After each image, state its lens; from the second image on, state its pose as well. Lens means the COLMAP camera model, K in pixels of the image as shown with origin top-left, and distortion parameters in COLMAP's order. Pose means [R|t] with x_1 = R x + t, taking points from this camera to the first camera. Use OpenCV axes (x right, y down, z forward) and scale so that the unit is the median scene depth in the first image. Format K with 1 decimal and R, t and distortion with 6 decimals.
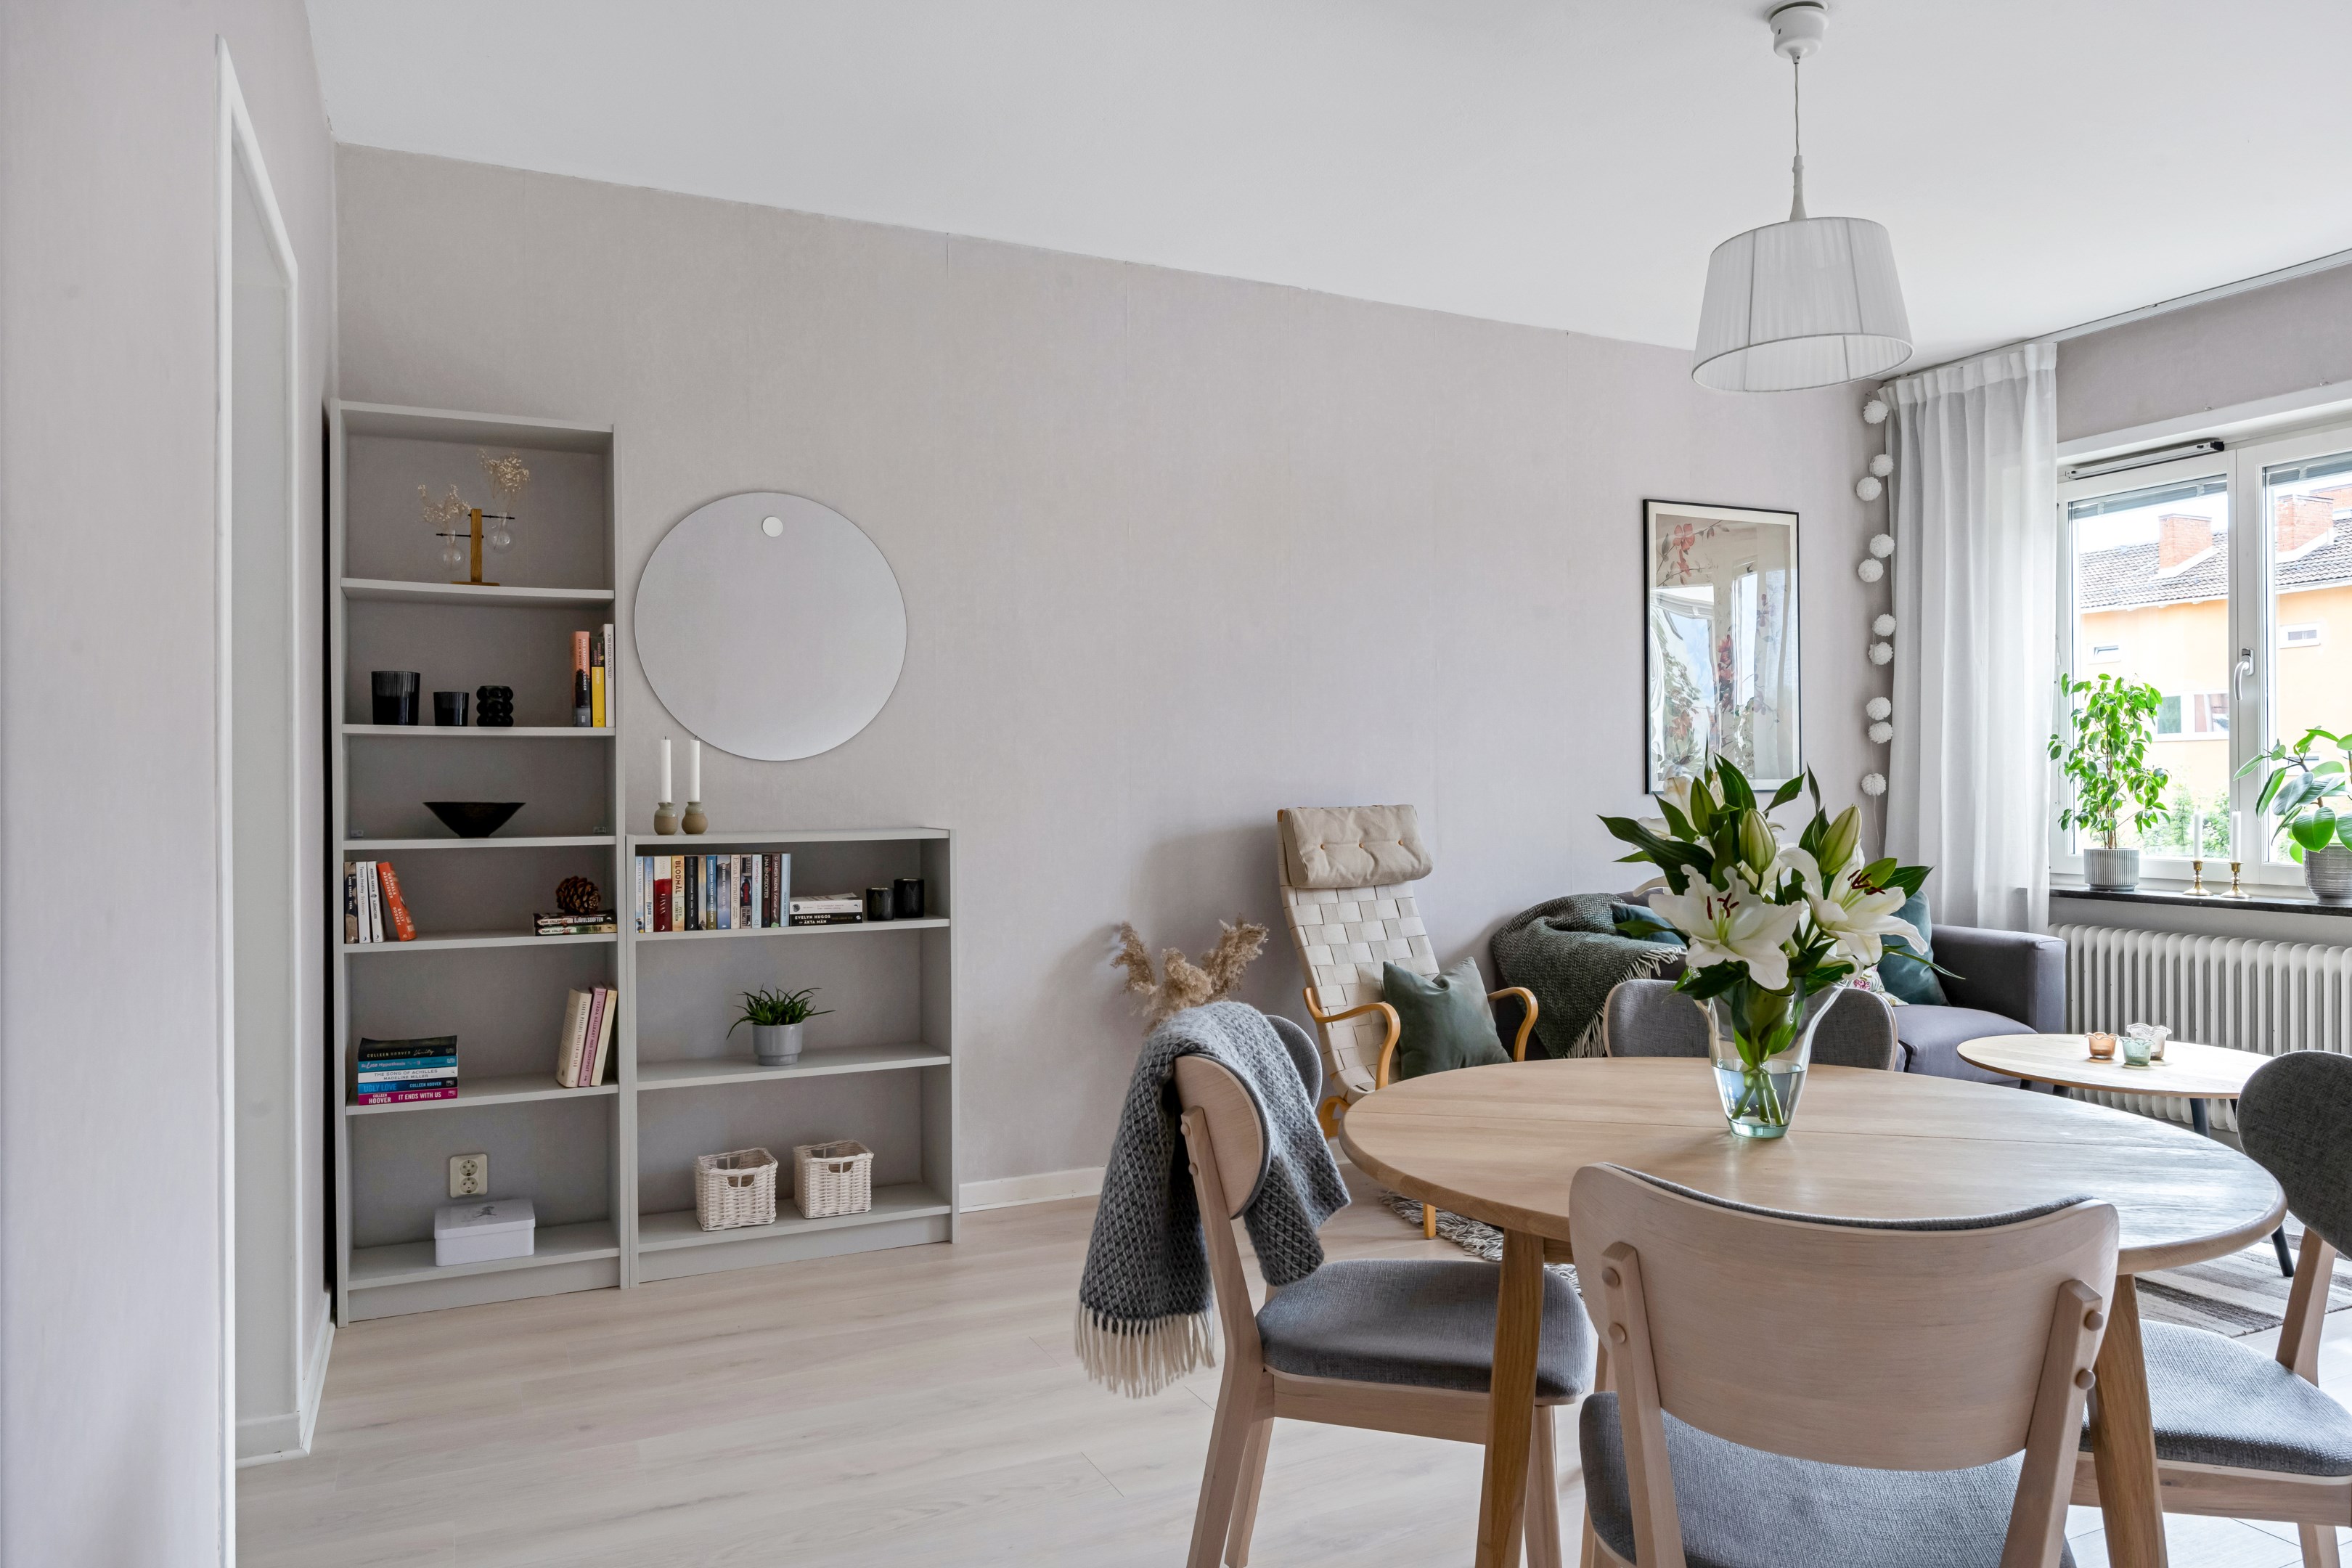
lens RADIAL K [[1521.6, 0, 1234.8], [0, 1521.6, 770.7], [0, 0, 1]] dist [0.006472, 0.001765]
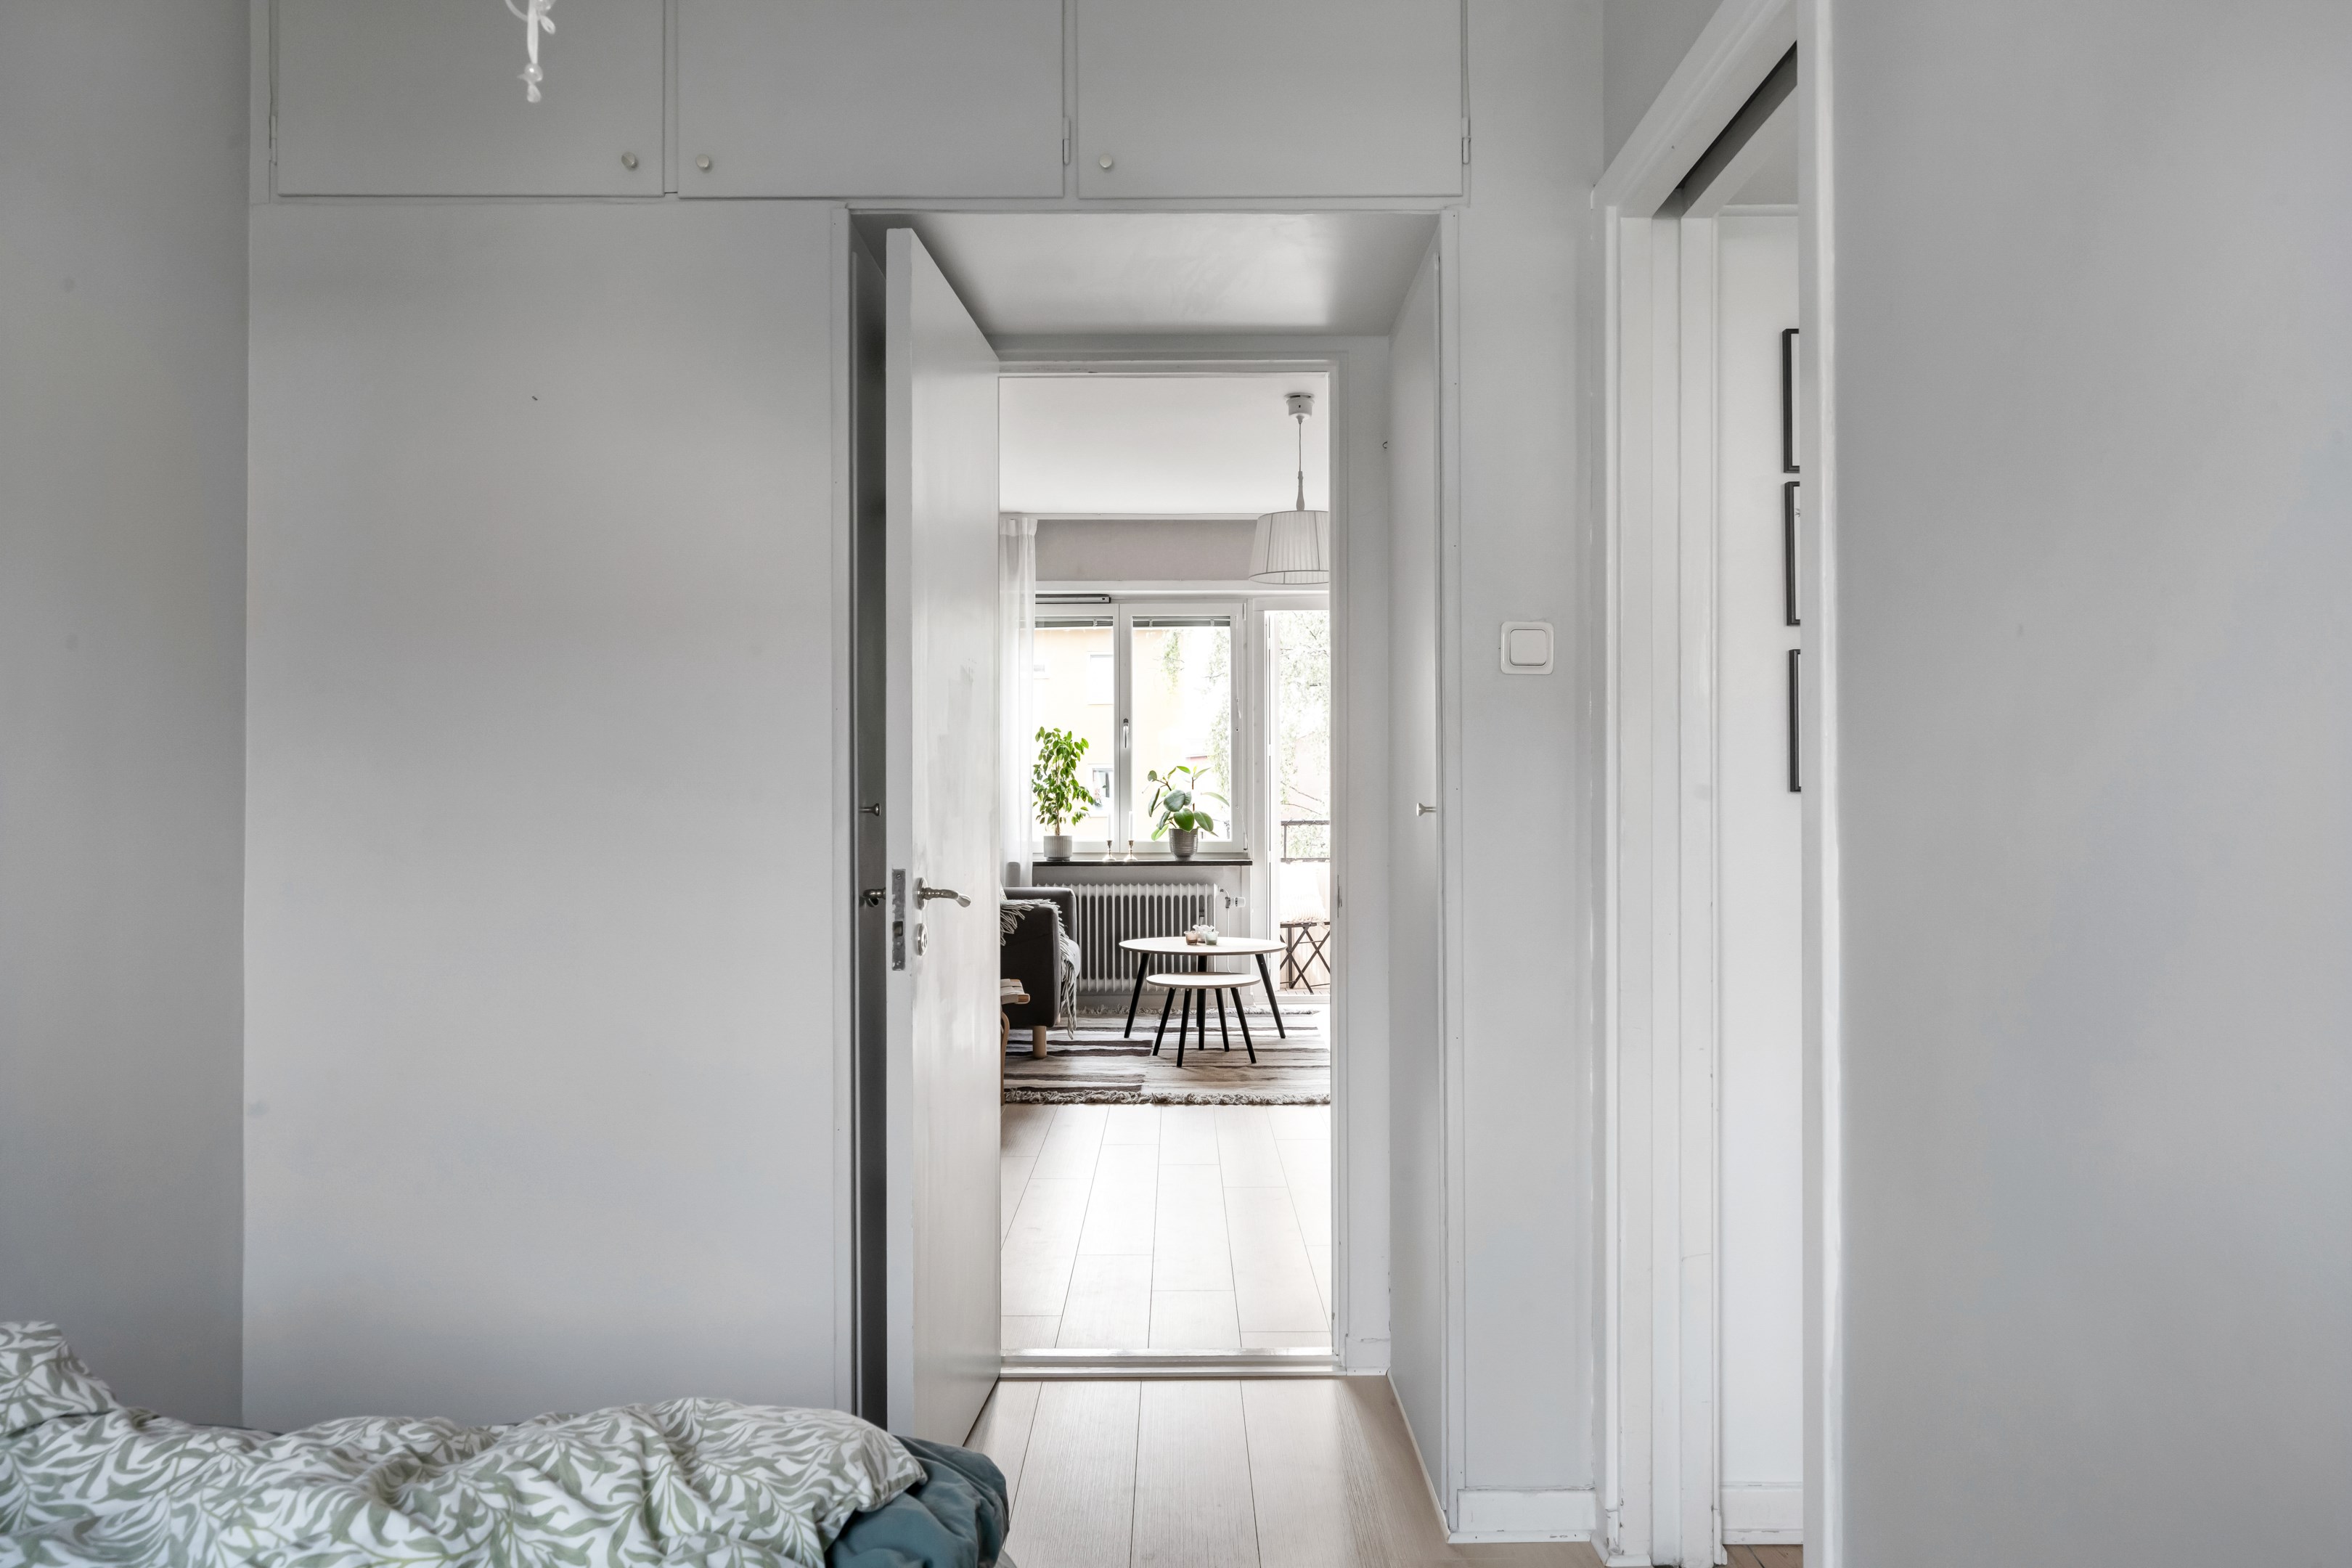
lens RADIAL K [[1521.6, 0, 1182.9], [0, 1521.6, 791.8], [0, 0, 1]] dist [0.006472, 0.001765]
pose [[0.449516, 0.007382, 0.893242, -0.848060], [-0.008648, 0.999955, -0.003912, 0.010032], [-0.893231, -0.005966, 0.449559, 0.150233]]
